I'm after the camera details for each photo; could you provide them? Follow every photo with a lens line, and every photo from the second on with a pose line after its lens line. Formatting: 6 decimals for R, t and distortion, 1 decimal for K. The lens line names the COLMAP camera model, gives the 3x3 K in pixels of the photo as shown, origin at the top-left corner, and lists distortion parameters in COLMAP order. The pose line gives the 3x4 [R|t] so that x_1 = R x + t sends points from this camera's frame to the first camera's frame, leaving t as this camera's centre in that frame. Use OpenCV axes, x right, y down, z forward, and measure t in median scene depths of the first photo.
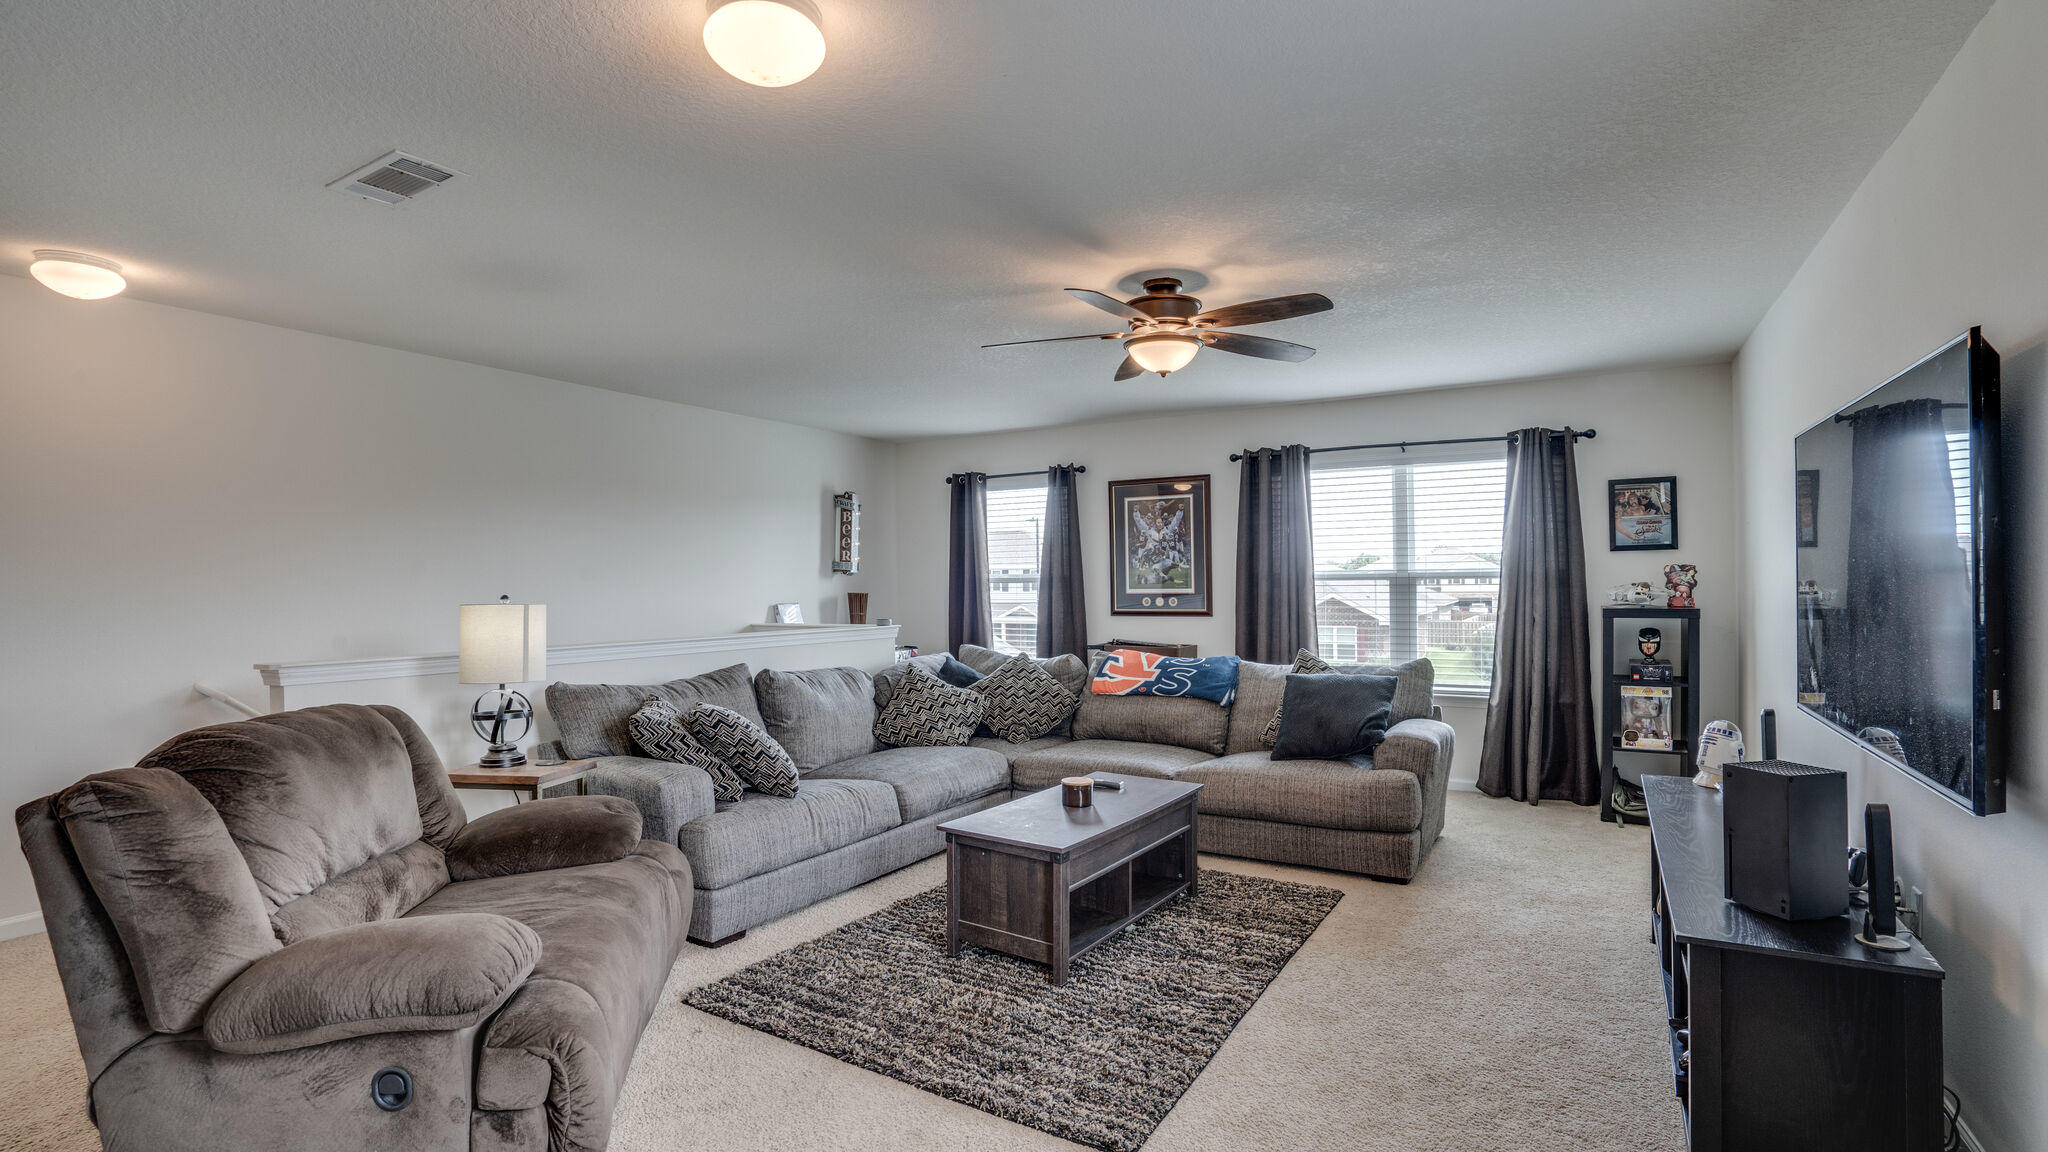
lens RADIAL K [[951.0, 0, 1021.3], [0, 951.0, 575.6], [0, 0, 1]] dist [-0.062306, 0.025057]
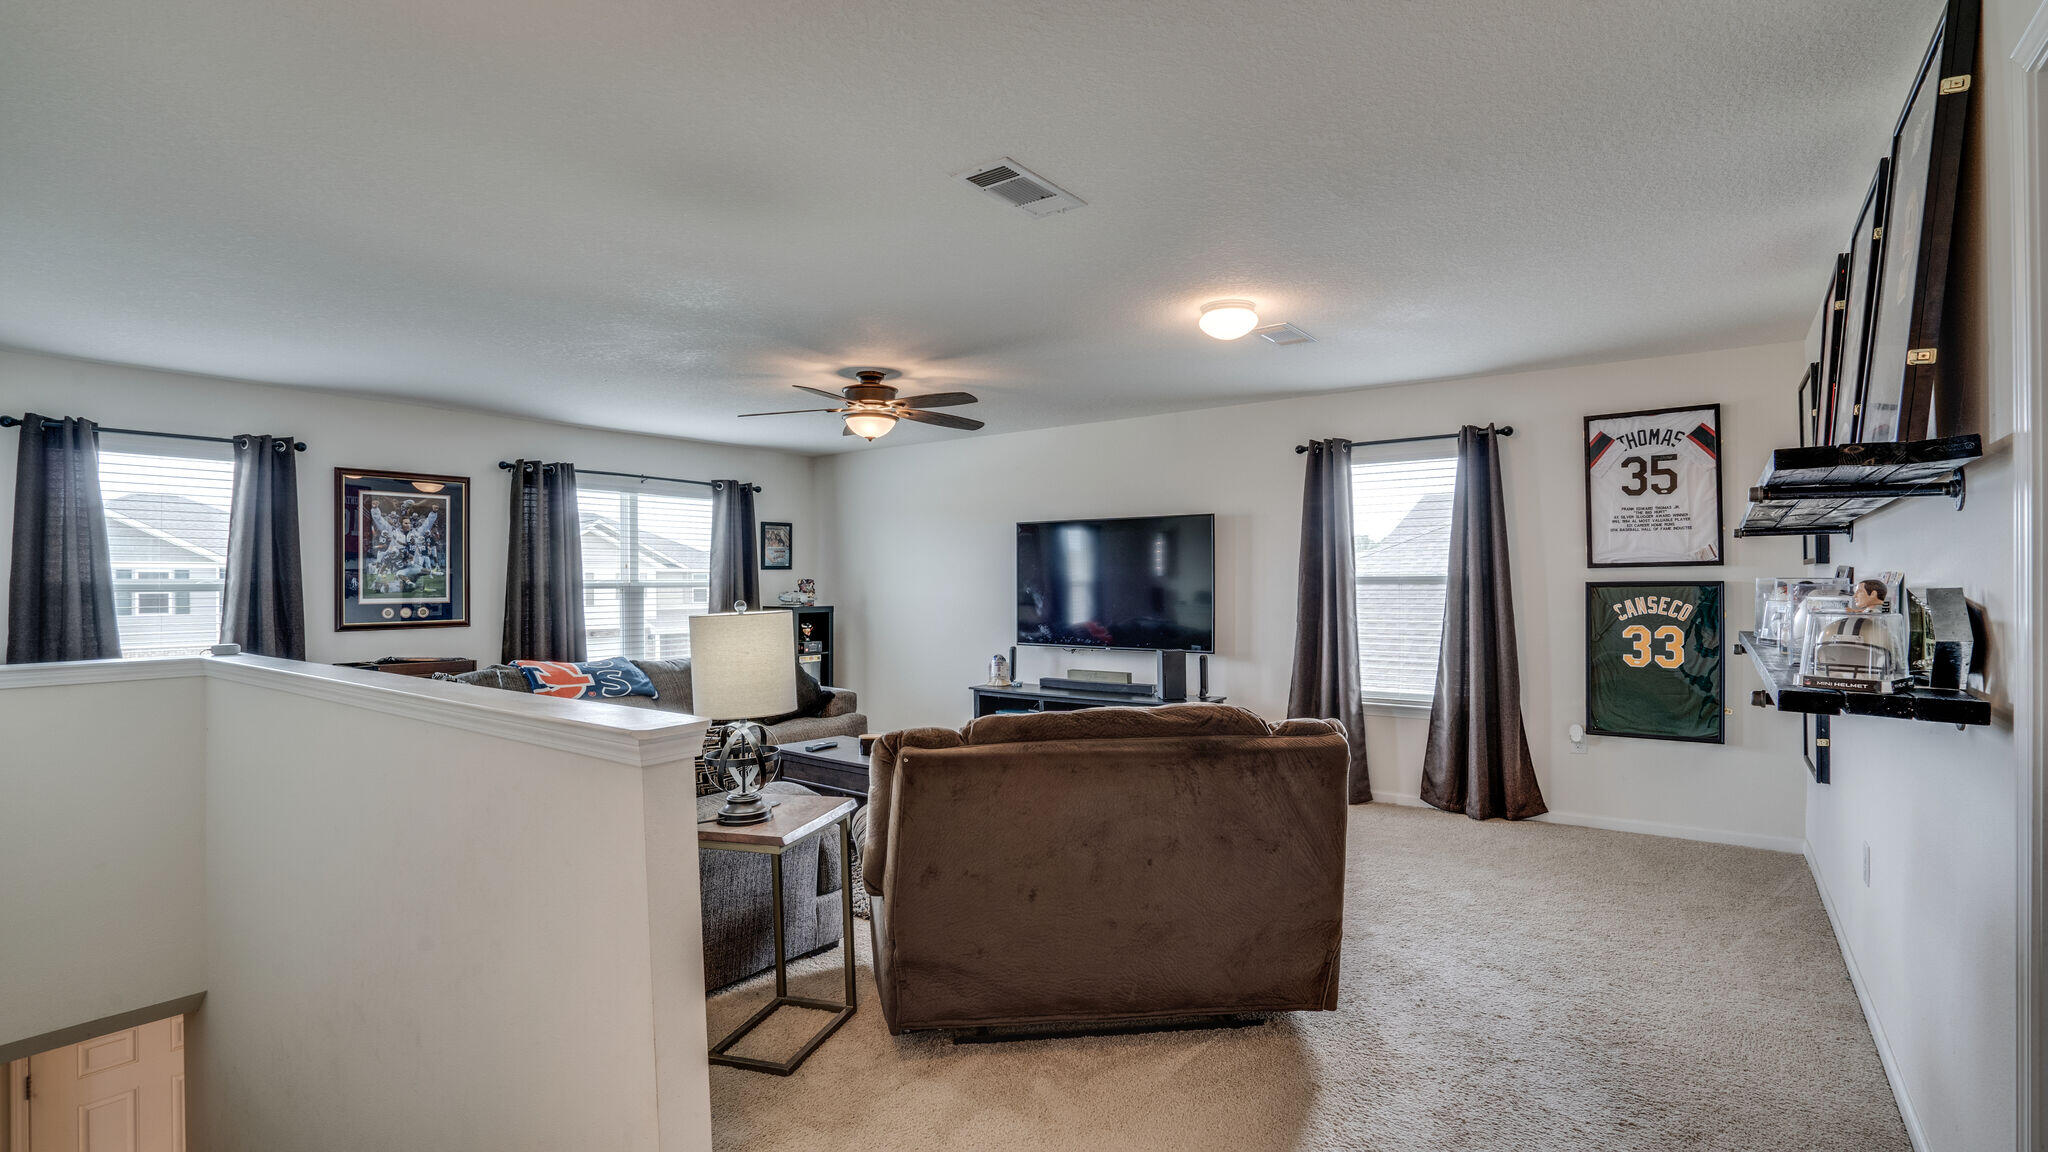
lens RADIAL K [[951.0, 0, 1016.3], [0, 951.0, 579.4], [0, 0, 1]] dist [-0.062306, 0.025057]
pose [[0.102815, 0.011863, 0.994630, -0.721245], [-0.003081, 0.999928, -0.011608, 0.005318], [-0.994696, -0.001871, 0.102844, 0.378098]]
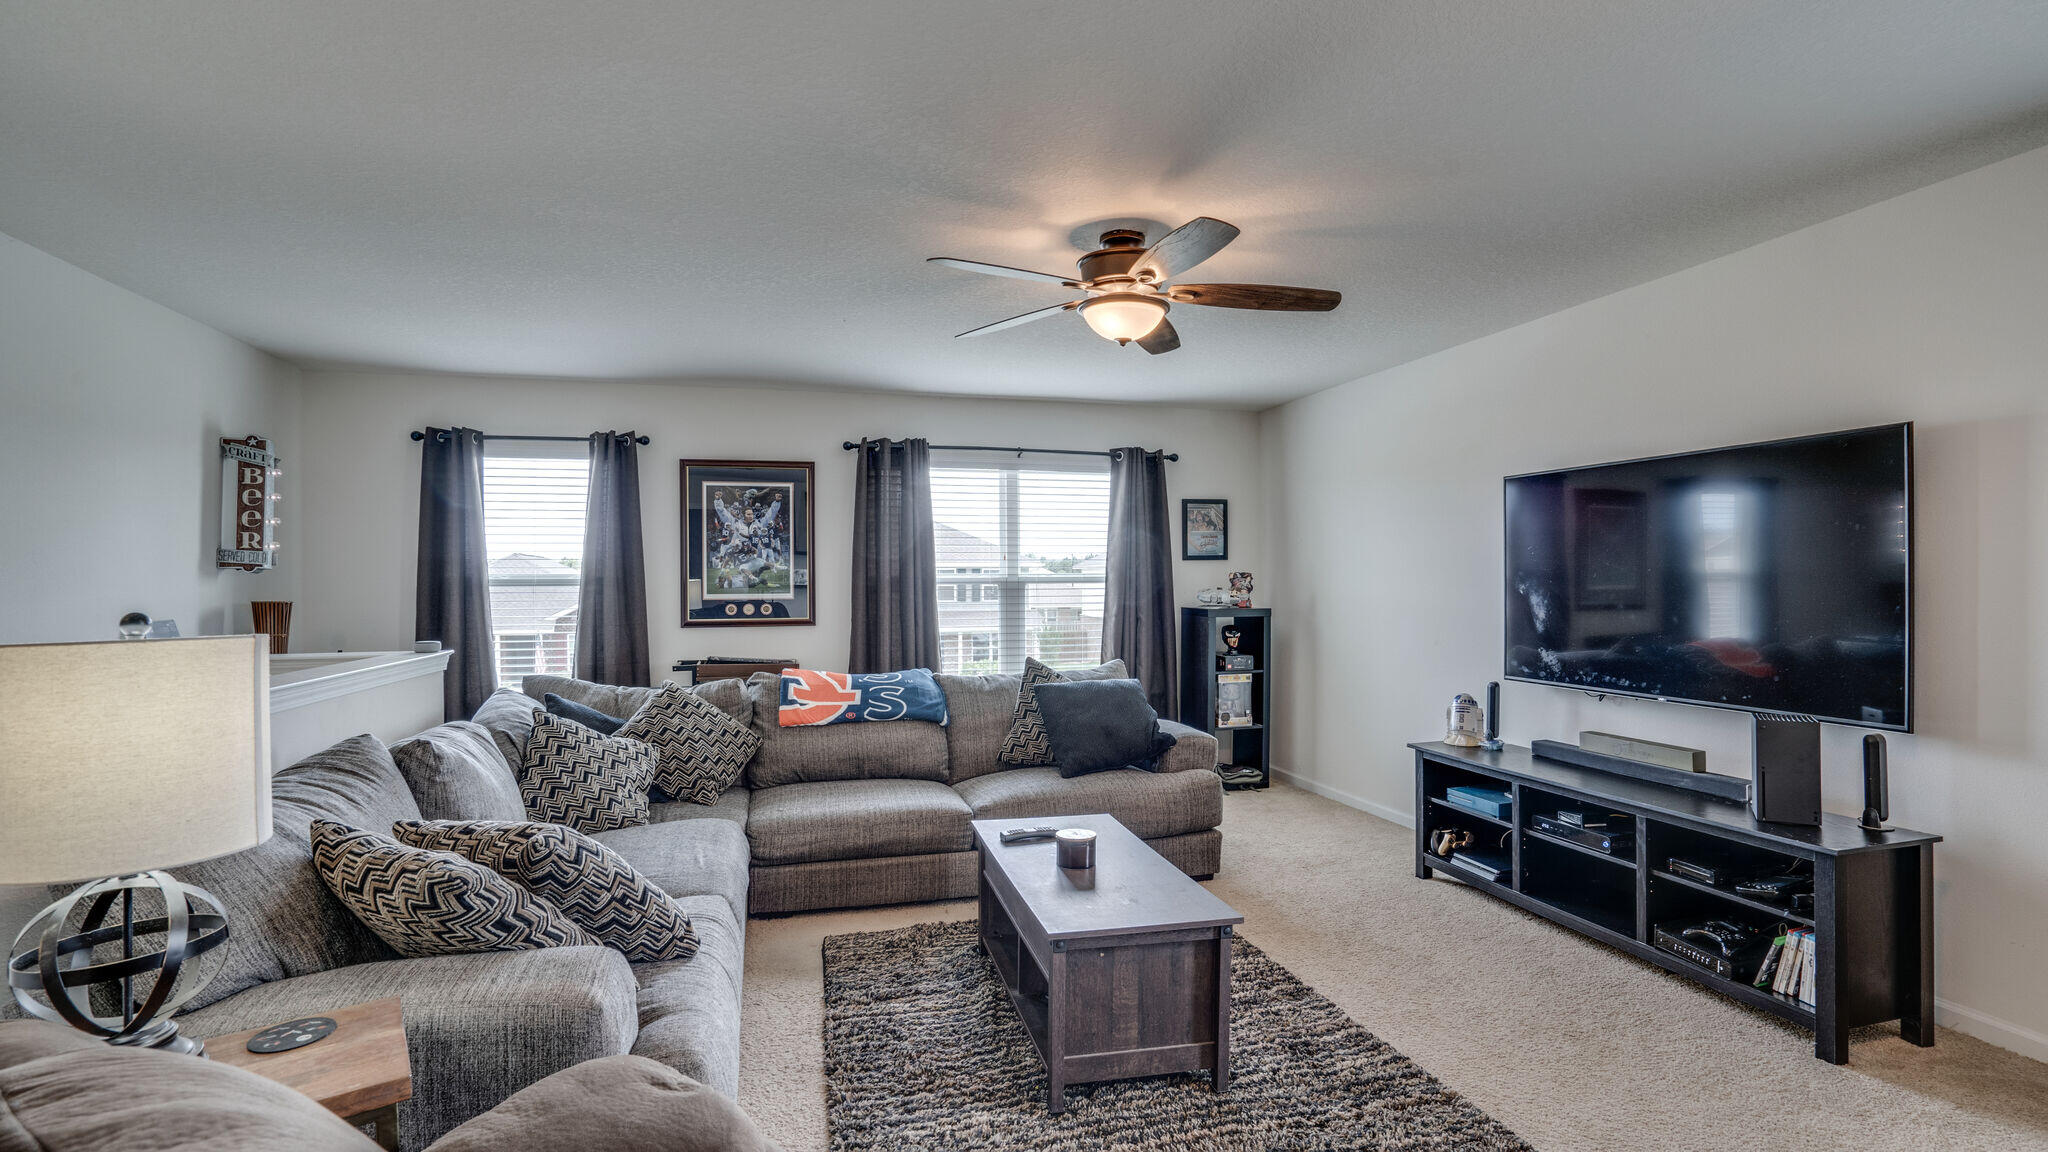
lens RADIAL K [[951.0, 0, 1023.4], [0, 951.0, 576.7], [0, 0, 1]] dist [-0.062306, 0.025057]
pose [[0.693762, 0.009510, 0.720142, -0.311682], [-0.005962, 0.999954, -0.007461, 0.004011], [-0.720180, 0.000883, 0.693787, 0.276279]]
